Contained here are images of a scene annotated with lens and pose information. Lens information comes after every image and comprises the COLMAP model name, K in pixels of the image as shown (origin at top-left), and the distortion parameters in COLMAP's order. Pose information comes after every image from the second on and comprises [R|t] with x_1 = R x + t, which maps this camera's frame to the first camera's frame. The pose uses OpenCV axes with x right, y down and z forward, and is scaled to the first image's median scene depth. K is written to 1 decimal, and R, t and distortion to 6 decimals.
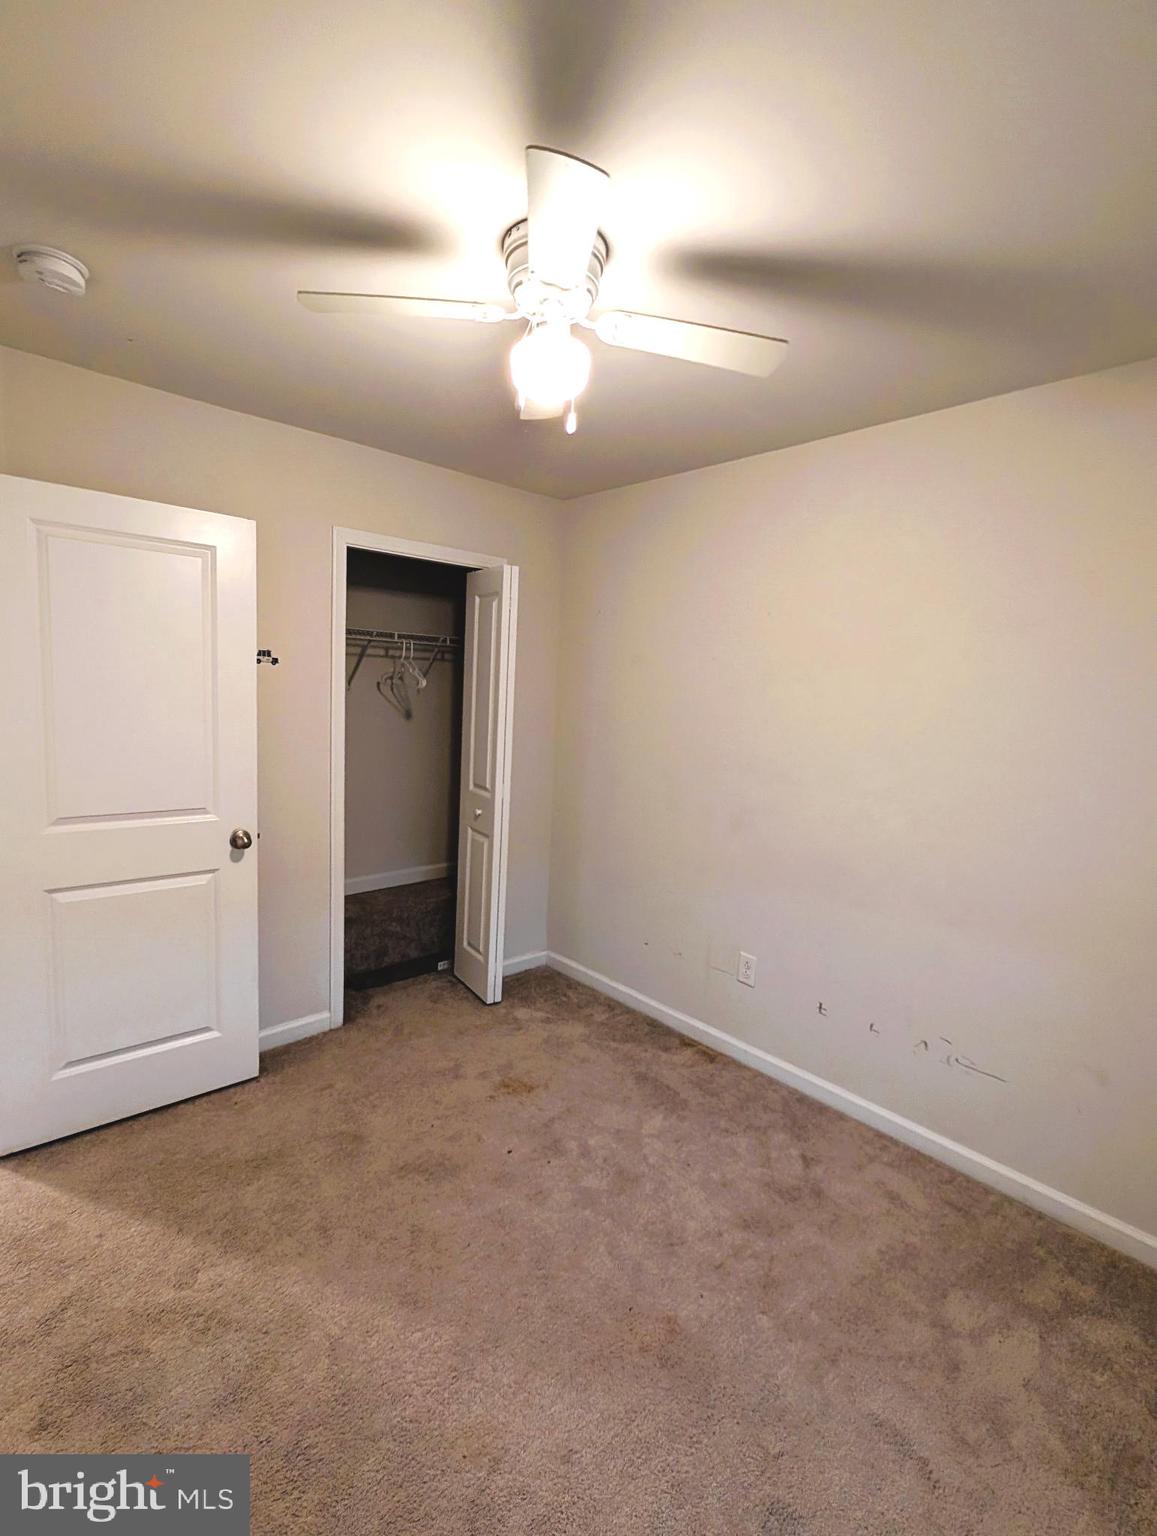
lens RADIAL K [[697.4, 0, 570.1], [0, 697.4, 769.6], [0, 0, 1]] dist [0.000388, 0.000639]
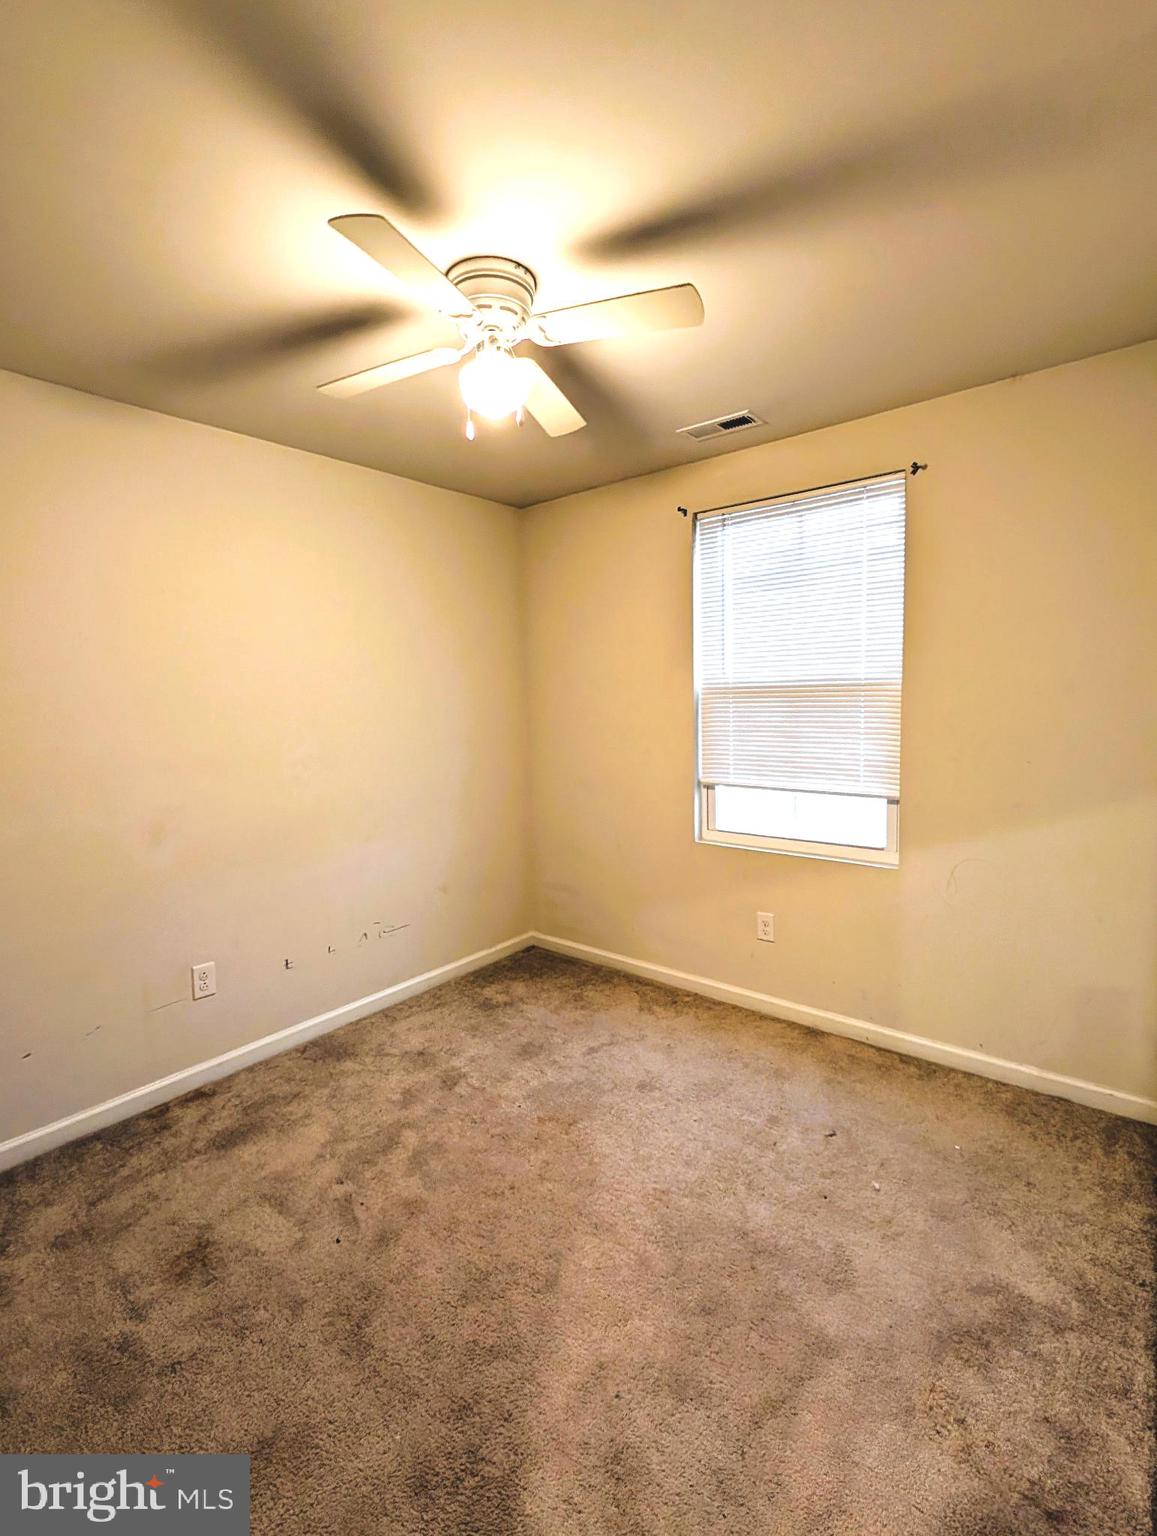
lens RADIAL K [[697.4, 0, 570.1], [0, 697.4, 769.6], [0, 0, 1]] dist [0.000388, 0.000639]
pose [[-0.136188, -0.146921, 0.979728, -0.889287], [0.135773, 0.976843, 0.165361, -0.094533], [-0.981335, 0.155541, -0.113086, 0.780295]]
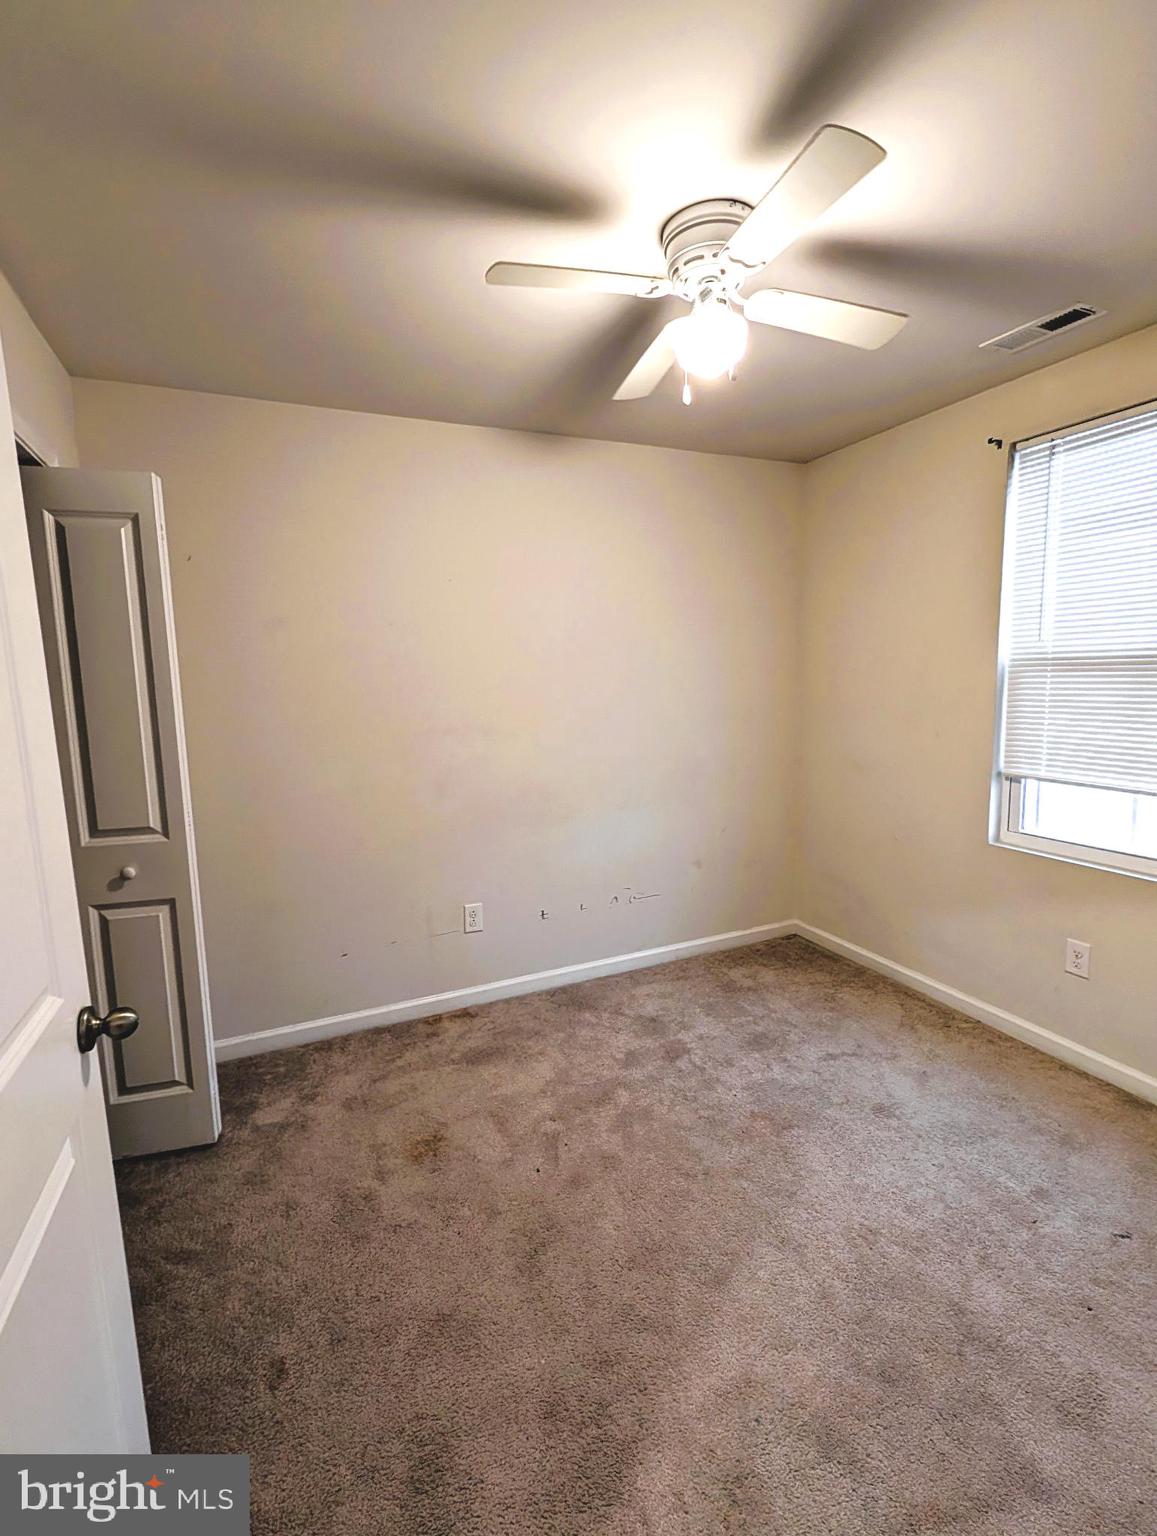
lens RADIAL K [[697.4, 0, 570.1], [0, 697.4, 769.6], [0, 0, 1]] dist [0.000388, 0.000639]
pose [[0.312911, -0.183462, 0.931895, -0.862030], [0.154894, 0.977888, 0.140506, -0.082111], [-0.937067, 0.100379, 0.334409, 0.641931]]
